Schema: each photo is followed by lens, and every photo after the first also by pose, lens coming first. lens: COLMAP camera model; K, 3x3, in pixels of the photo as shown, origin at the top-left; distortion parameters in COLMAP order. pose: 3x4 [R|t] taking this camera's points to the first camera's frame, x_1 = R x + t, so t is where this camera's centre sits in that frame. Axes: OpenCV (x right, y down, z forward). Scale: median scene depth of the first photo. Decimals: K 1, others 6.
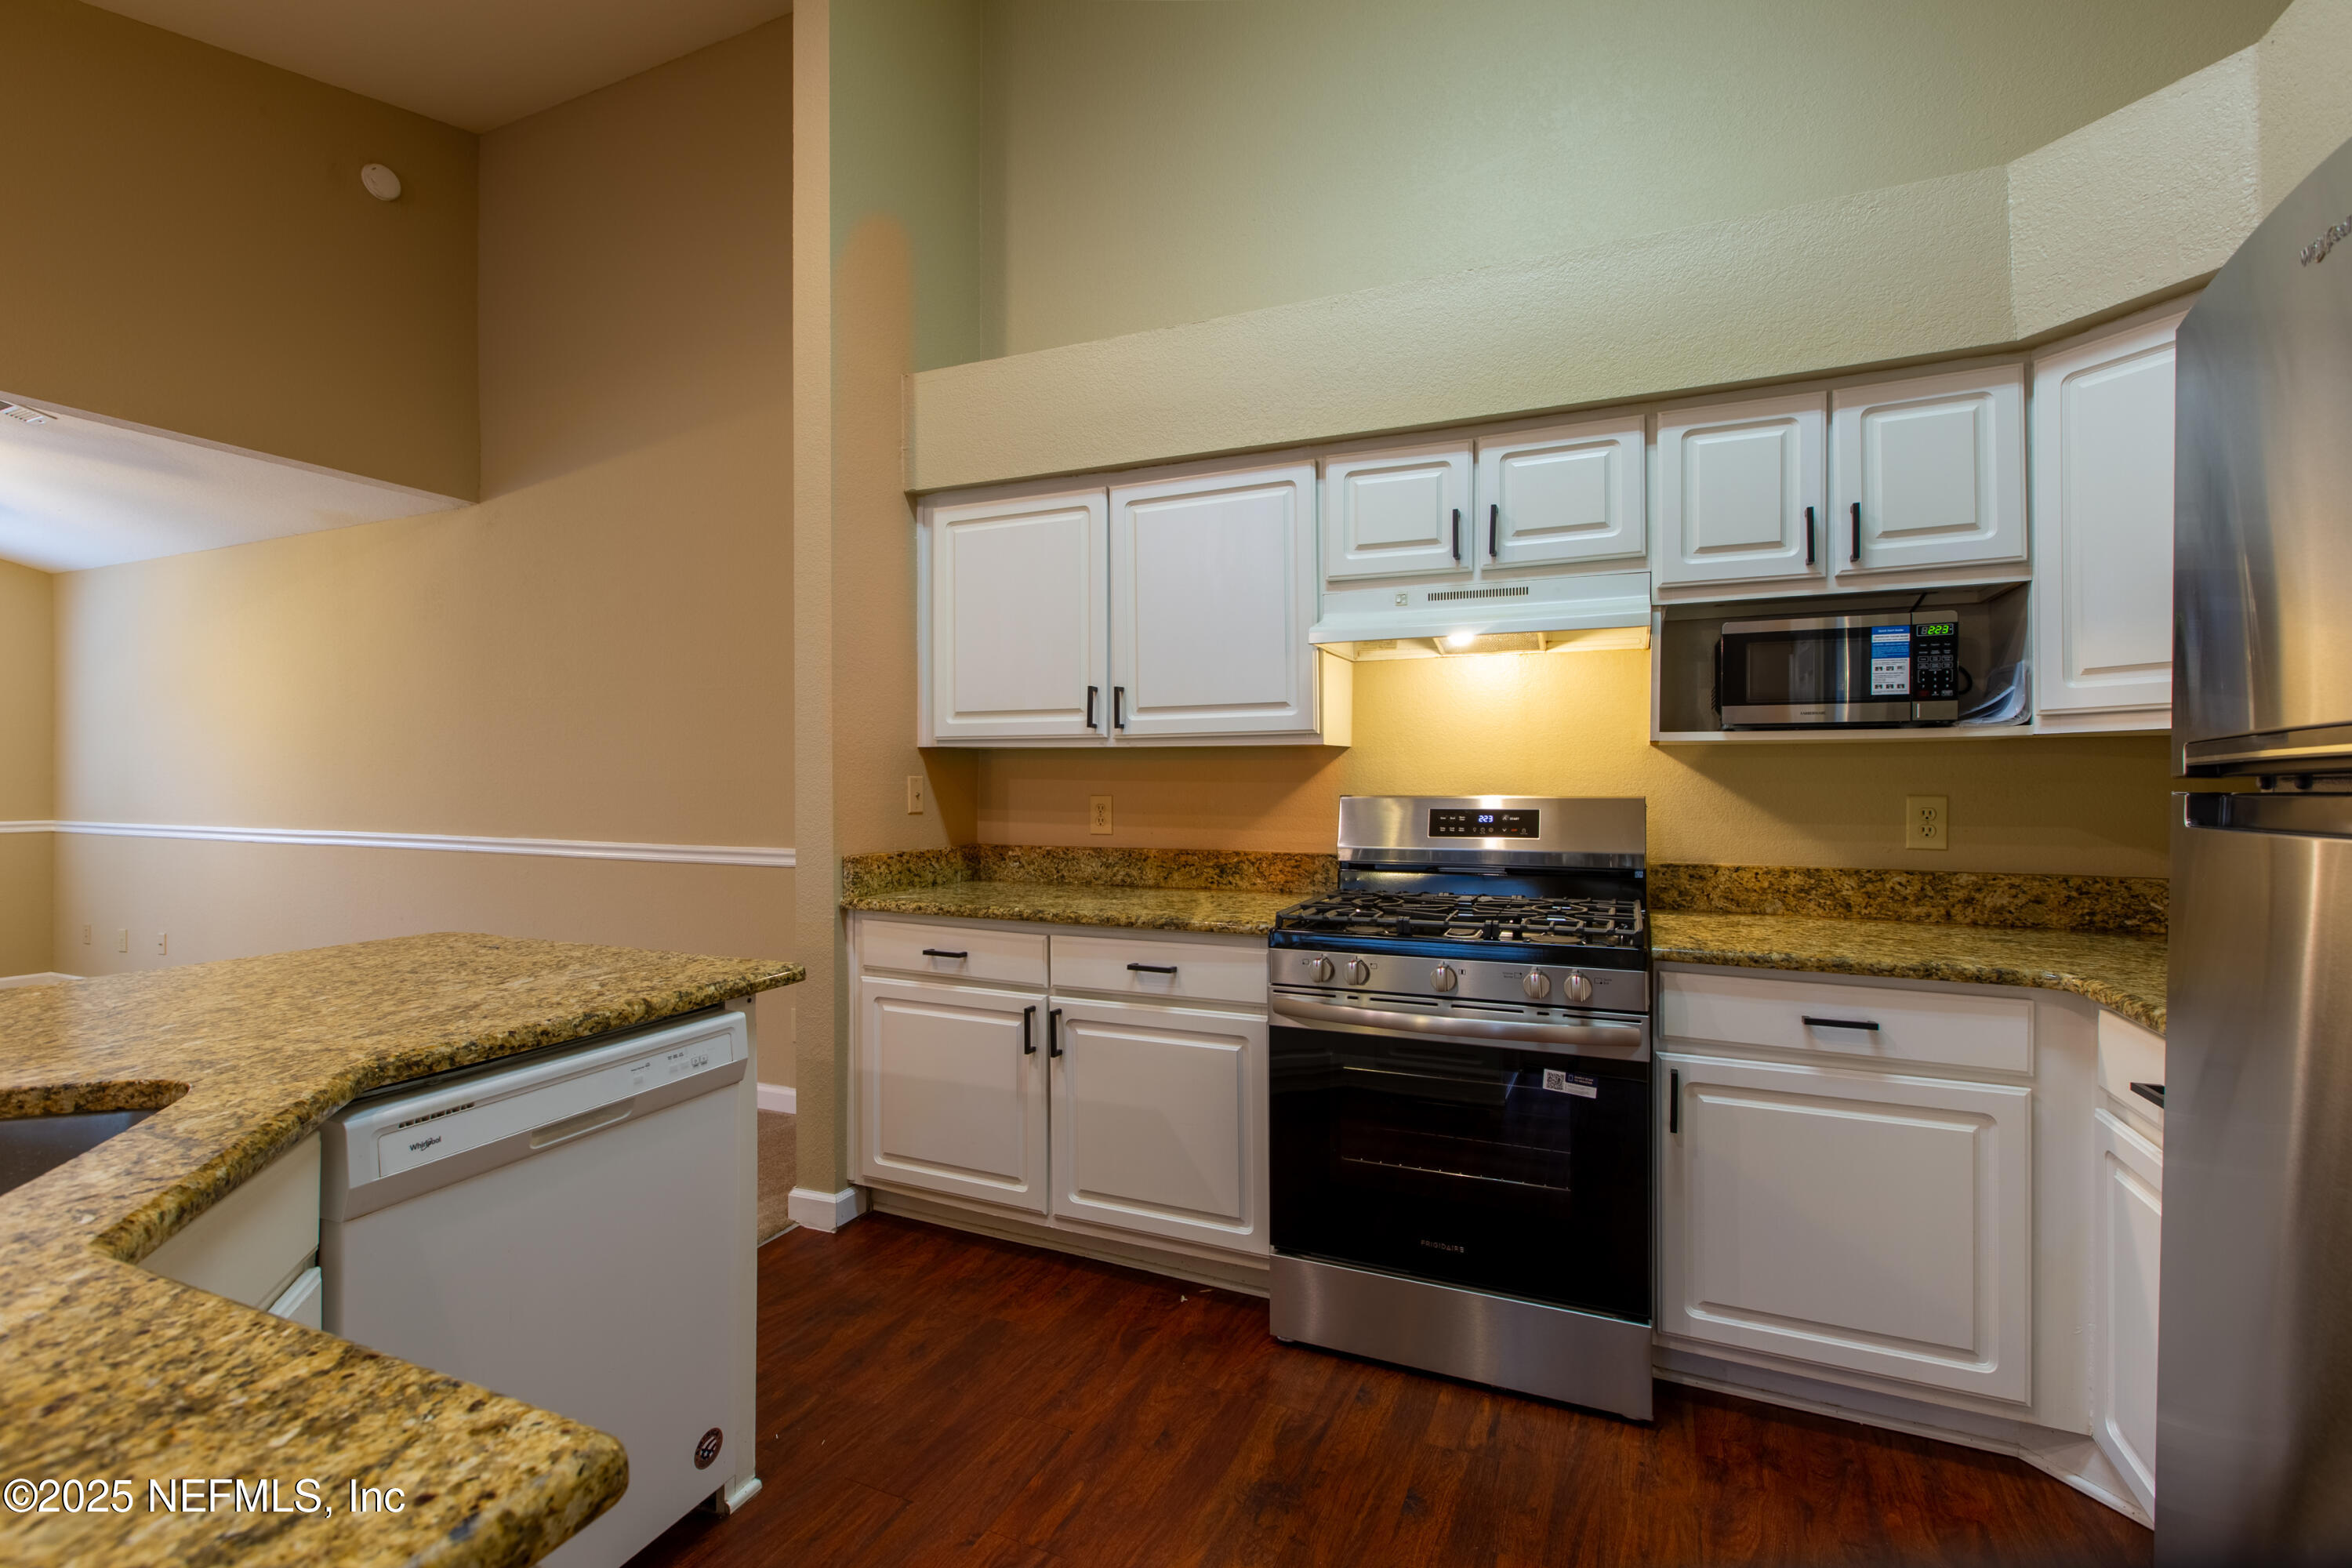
lens RADIAL K [[1072.1, 0, 1154.4], [0, 1072.1, 788.8], [0, 0, 1]] dist [0.005320, 0.000172]
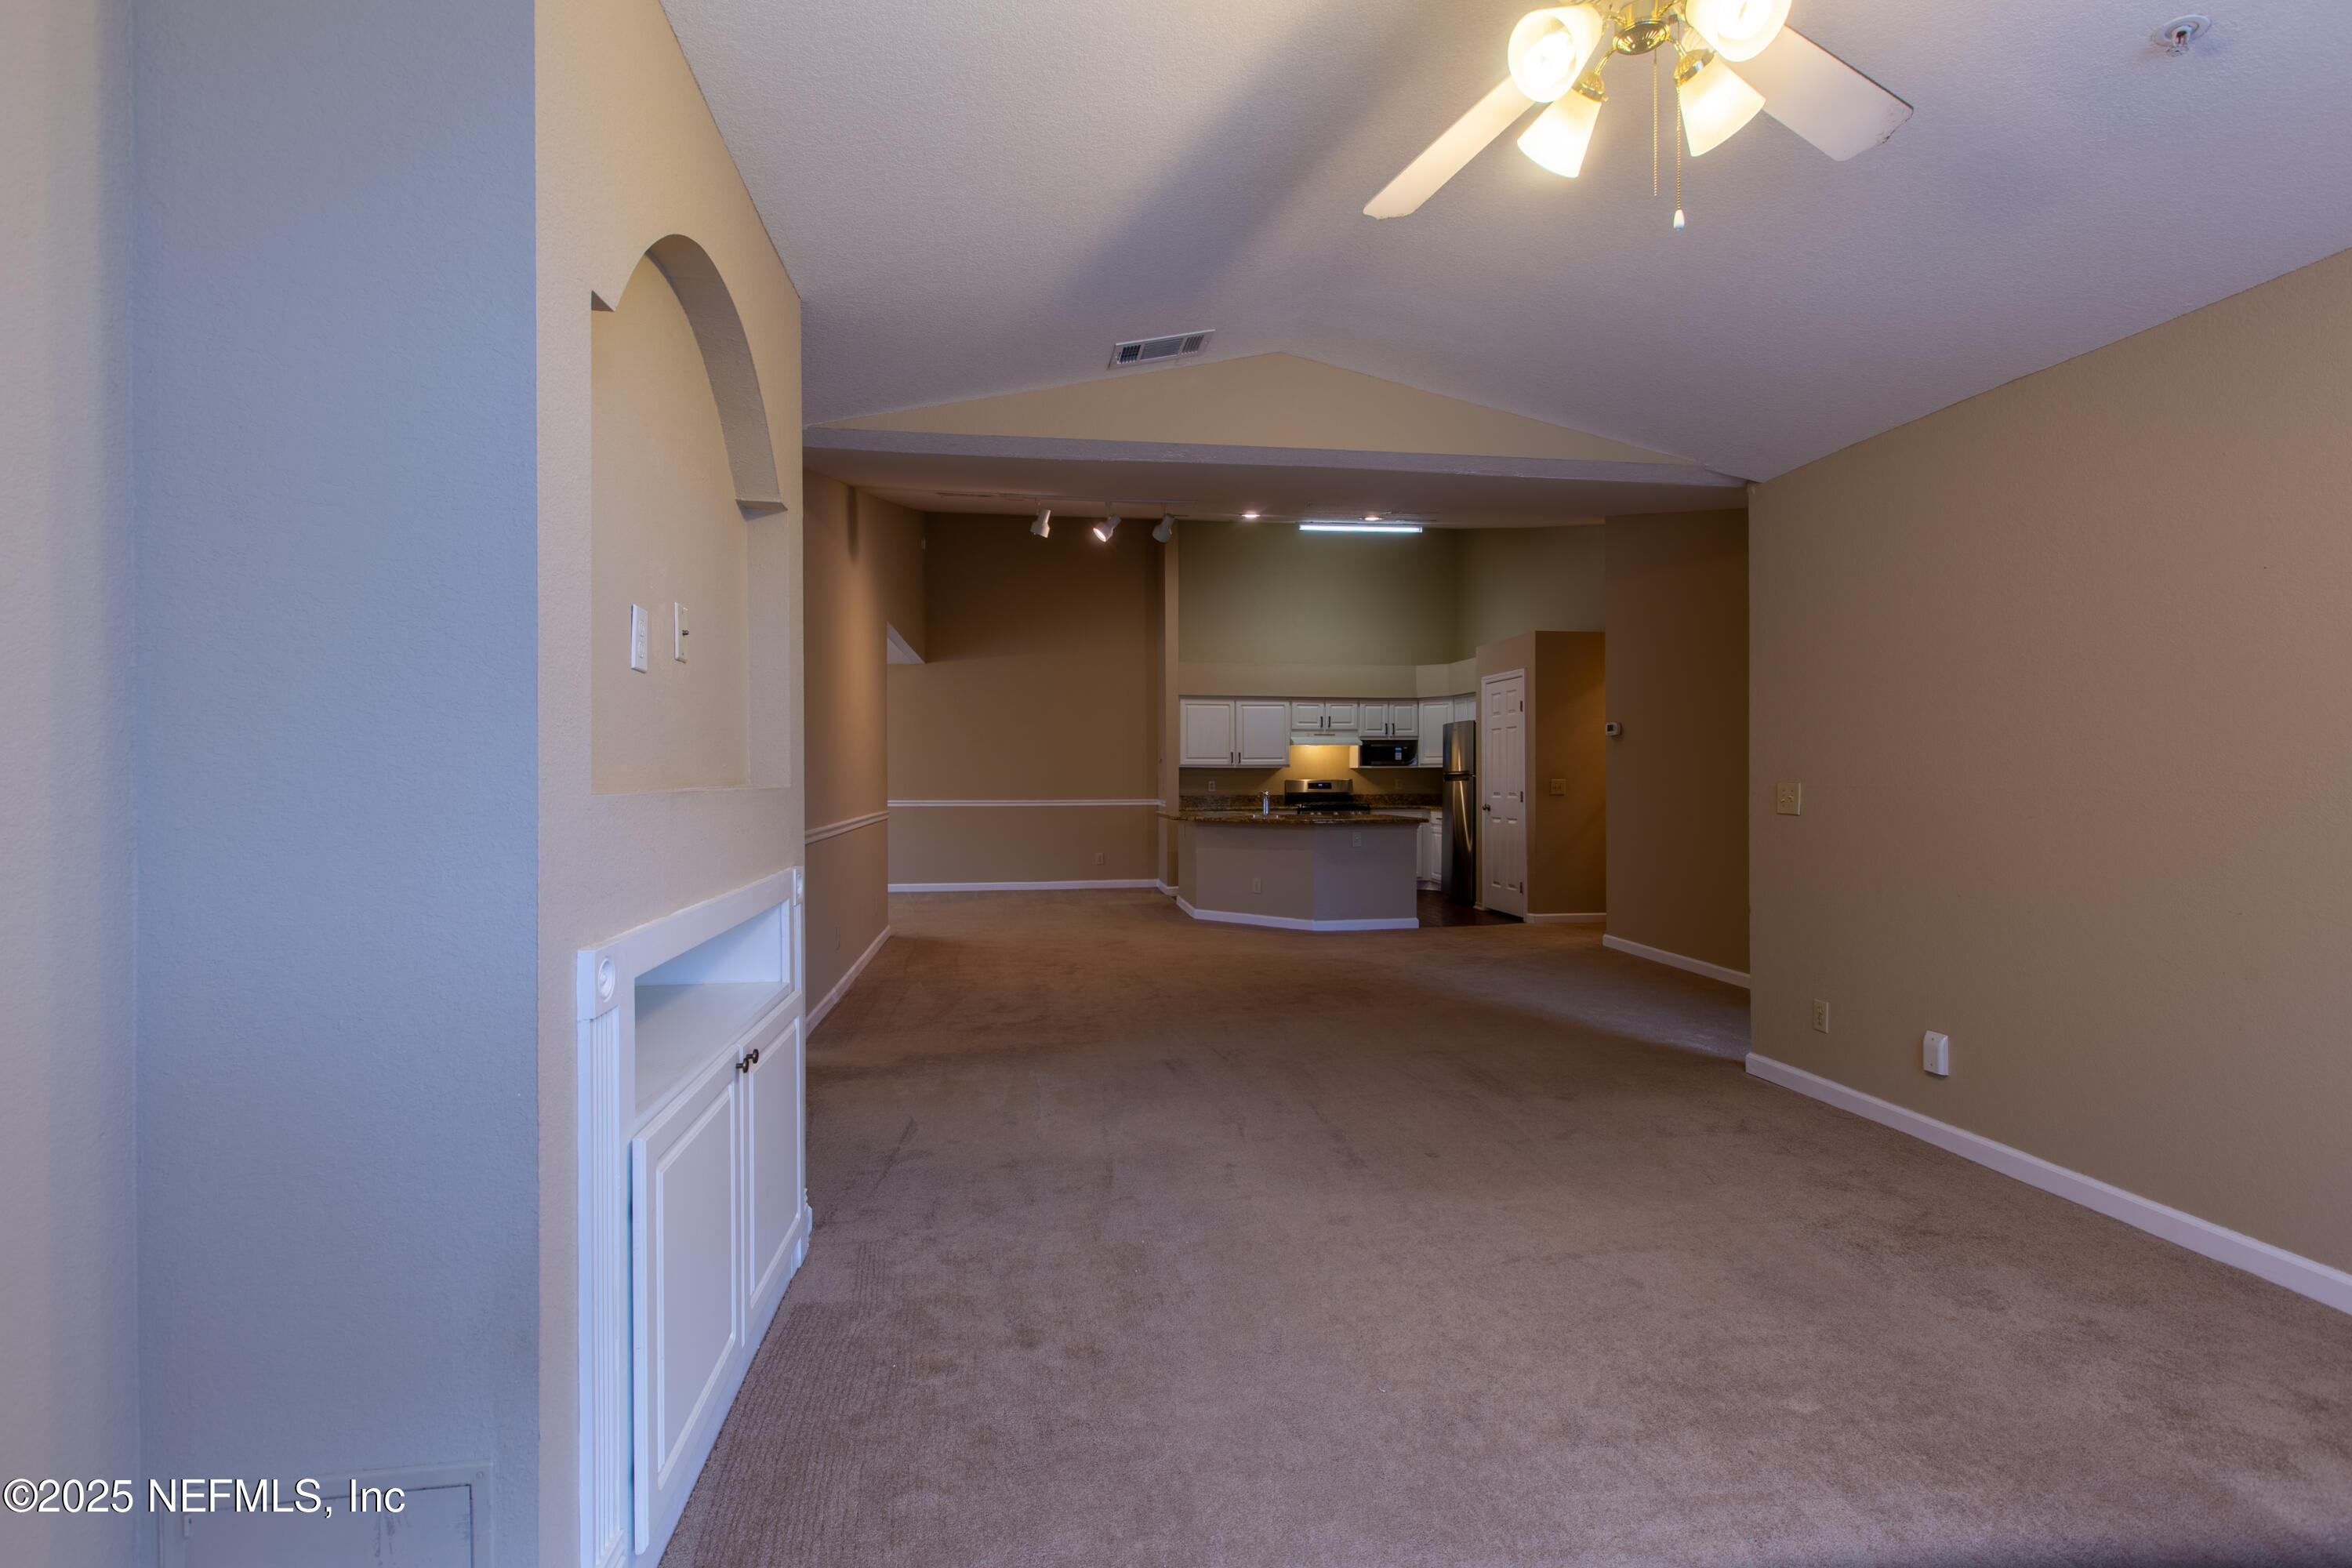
lens RADIAL K [[1072.1, 0, 1171.0], [0, 1072.1, 783.4], [0, 0, 1]] dist [0.005320, 0.000172]
pose [[0.835130, -0.001945, 0.550049, -2.756529], [0.009467, 0.999896, -0.010838, 0.066538], [-0.549971, 0.014258, 0.835062, -2.438274]]
